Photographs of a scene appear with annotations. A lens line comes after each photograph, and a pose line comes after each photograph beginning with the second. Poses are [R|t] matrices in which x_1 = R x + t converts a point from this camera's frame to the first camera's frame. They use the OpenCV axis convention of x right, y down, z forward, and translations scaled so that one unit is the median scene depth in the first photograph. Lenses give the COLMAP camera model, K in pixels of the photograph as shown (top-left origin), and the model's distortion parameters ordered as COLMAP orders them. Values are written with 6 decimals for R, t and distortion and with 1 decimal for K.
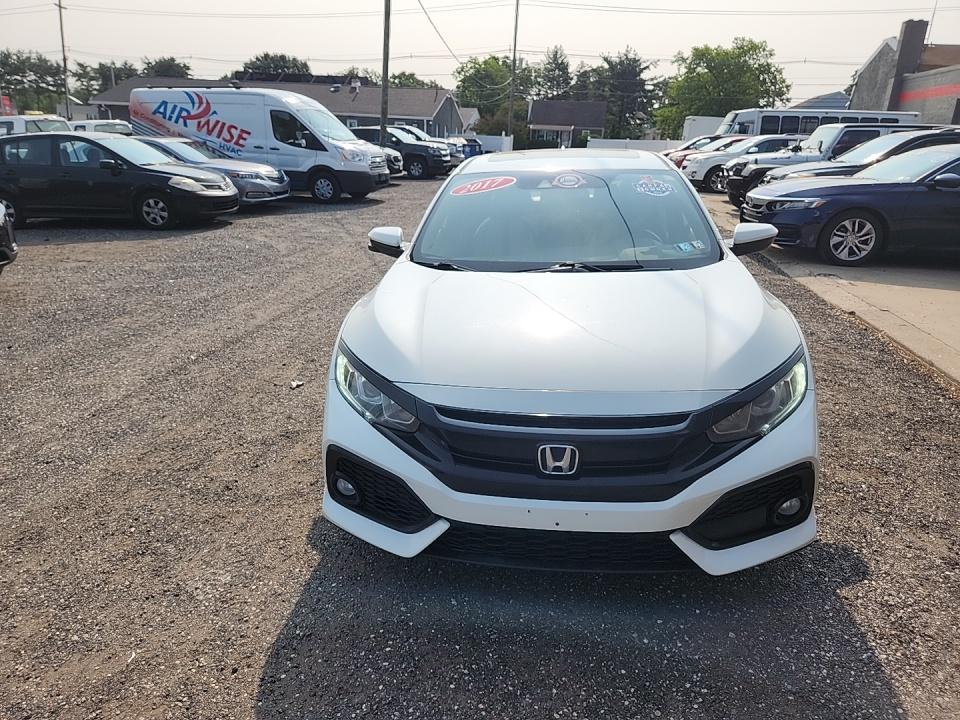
lens RADIAL K [[641.1, 0, 480.0], [0, 641.1, 360.0], [0, 0, 1]] dist [0.056269, -0.049684]
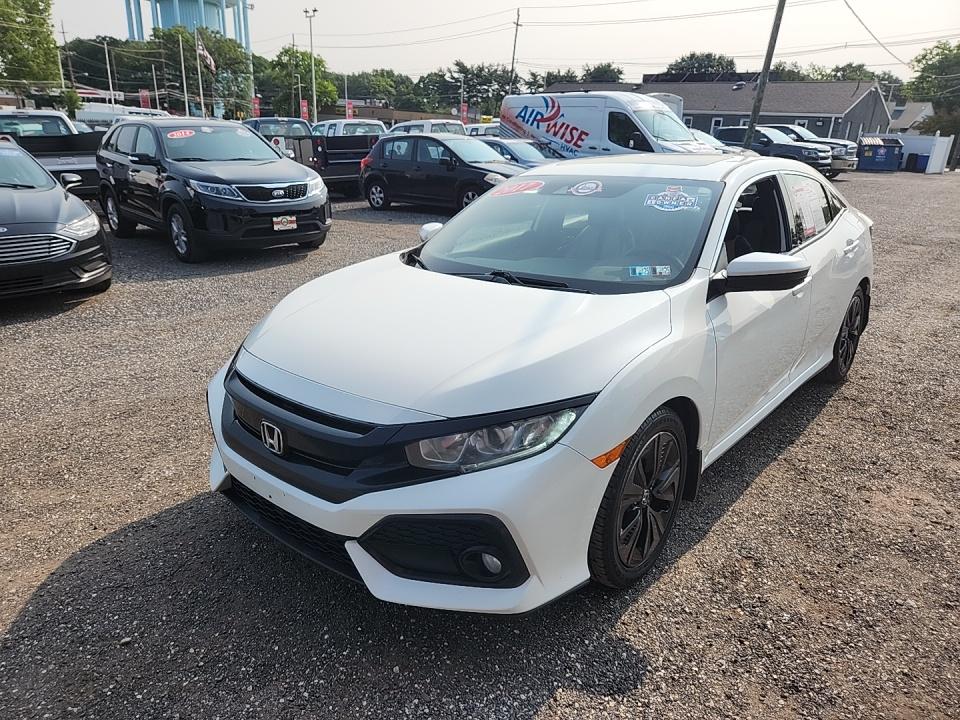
lens RADIAL K [[641.1, 0, 480.0], [0, 641.1, 360.0], [0, 0, 1]] dist [0.056269, -0.049684]
pose [[0.829121, 0.189954, -0.525810, 0.119305], [-0.189867, 0.980282, 0.054746, -0.012505], [0.525841, 0.054443, 0.848839, 0.030981]]
